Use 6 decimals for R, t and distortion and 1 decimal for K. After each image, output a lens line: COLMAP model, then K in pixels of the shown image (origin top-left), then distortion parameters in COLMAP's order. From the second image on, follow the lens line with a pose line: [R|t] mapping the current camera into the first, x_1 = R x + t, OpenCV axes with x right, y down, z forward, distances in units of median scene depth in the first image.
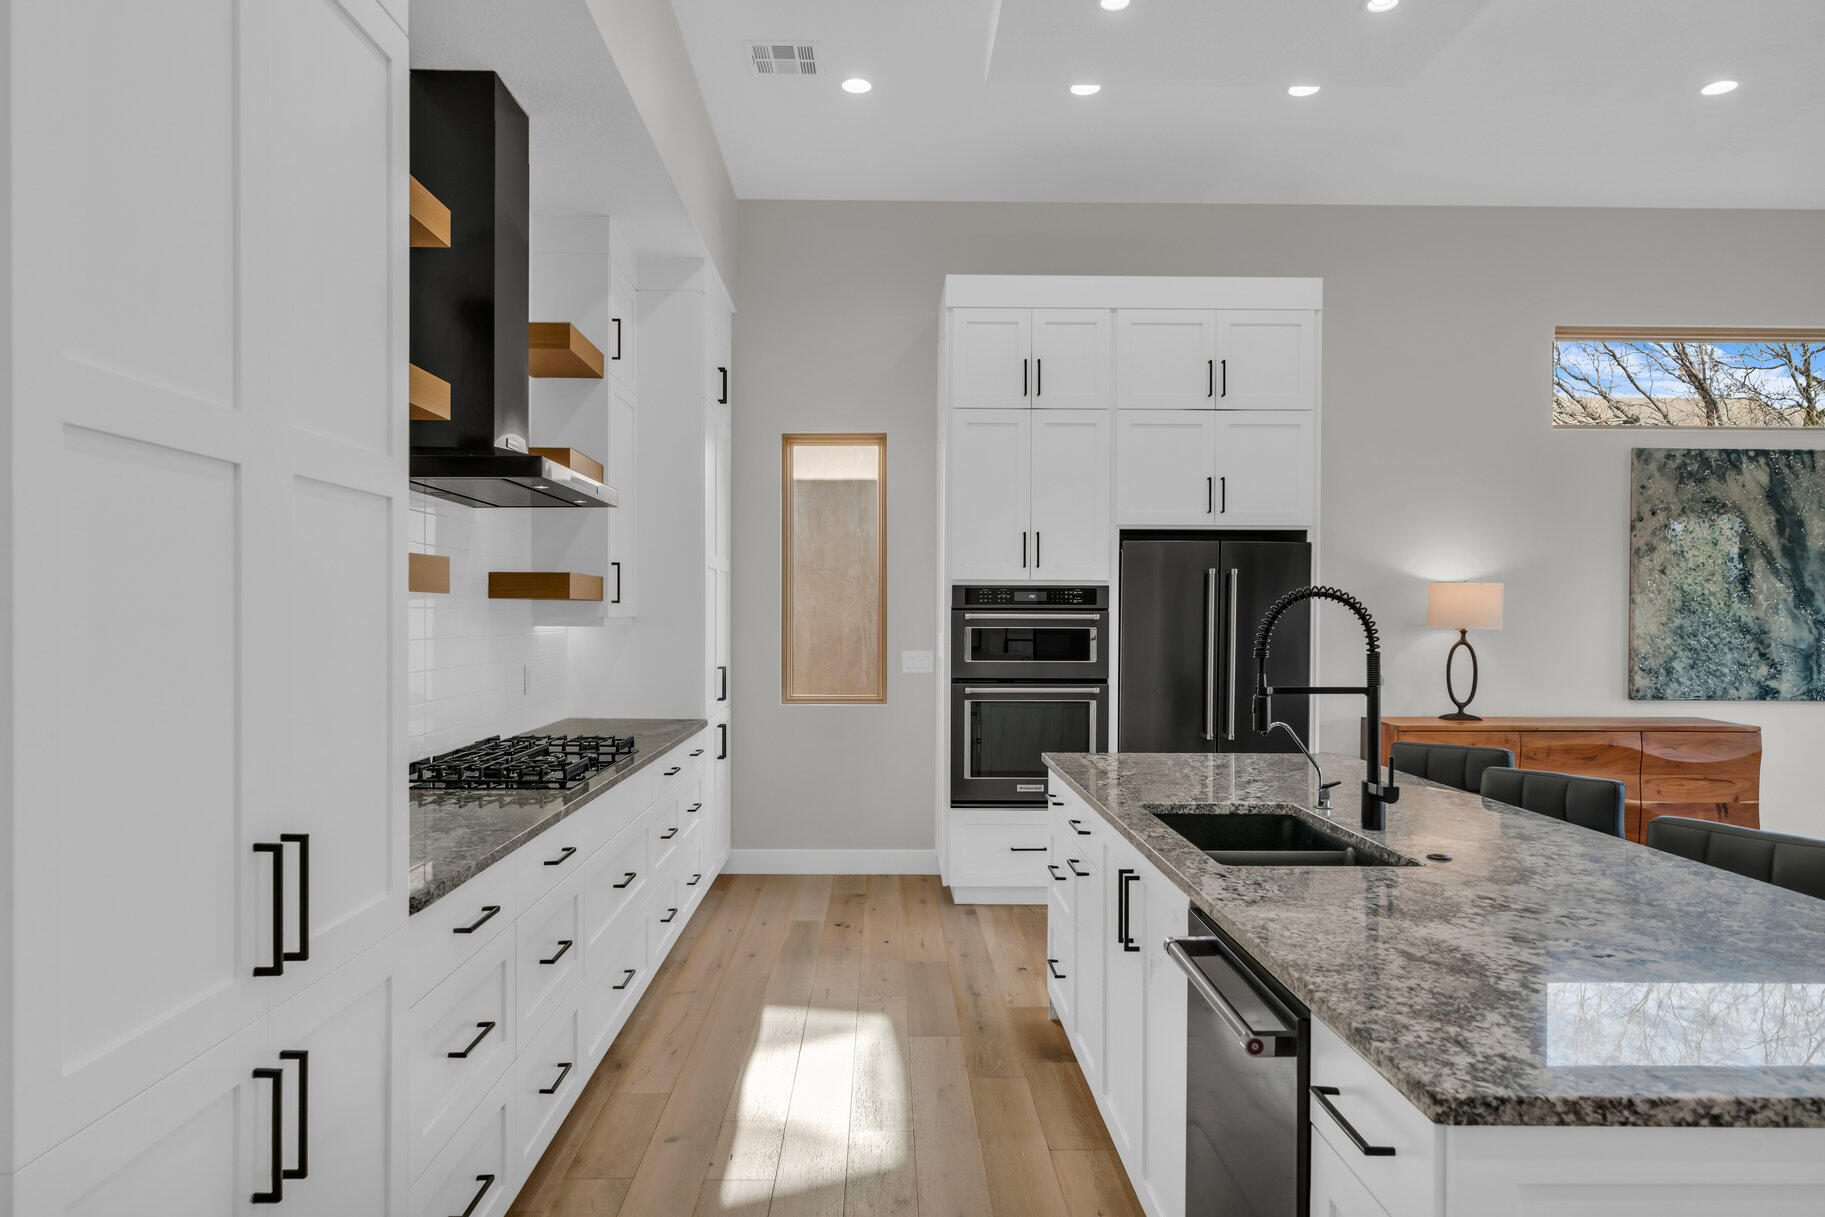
lens RADIAL K [[1158.5, 0, 910.4], [0, 1158.5, 624.7], [0, 0, 1]] dist [0.000971, 0.001346]
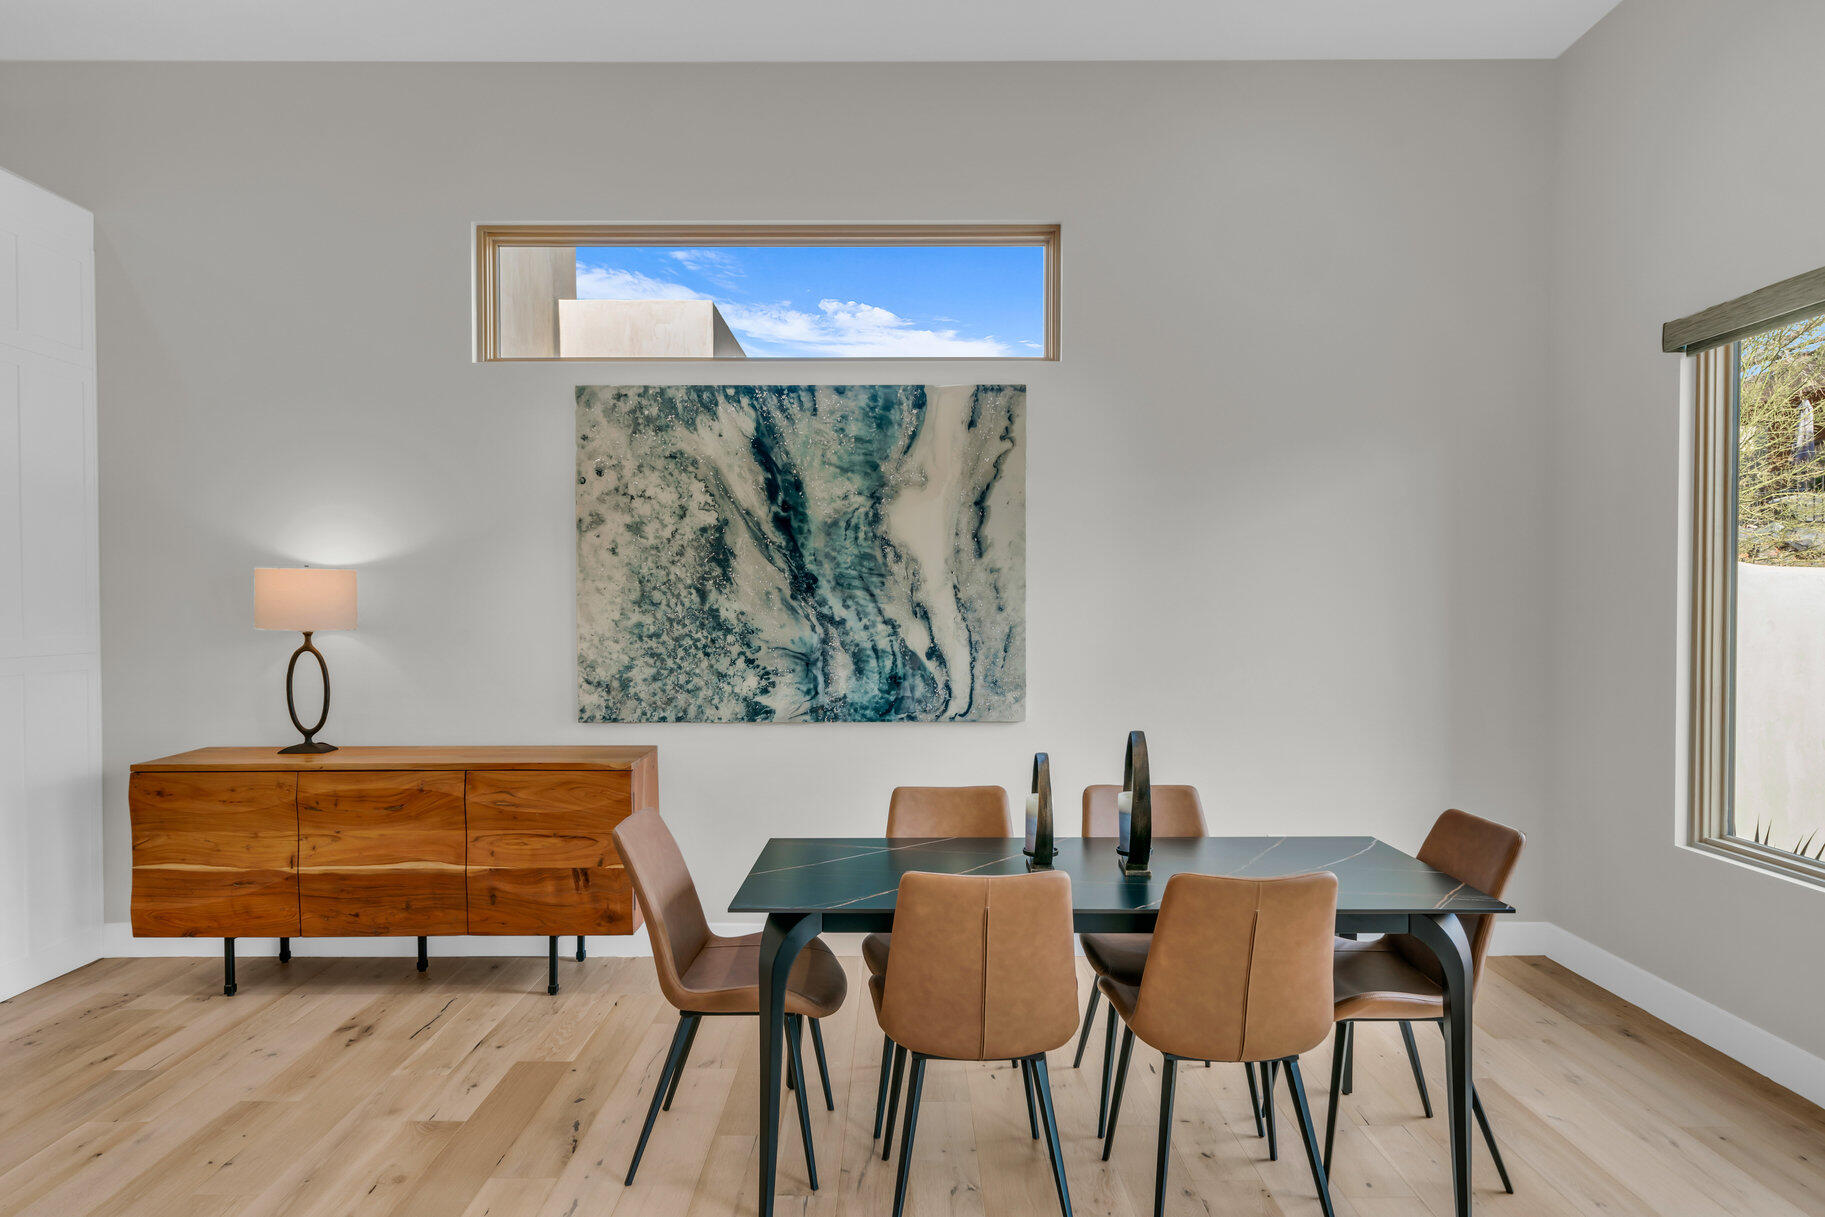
lens RADIAL K [[1158.5, 0, 908.2], [0, 1158.5, 617.8], [0, 0, 1]] dist [0.000971, 0.001346]
pose [[0.999842, -0.006817, -0.016390, 0.872539], [0.006883, 0.999968, 0.003964, -0.004511], [0.016362, -0.004077, 0.999858, 0.263593]]
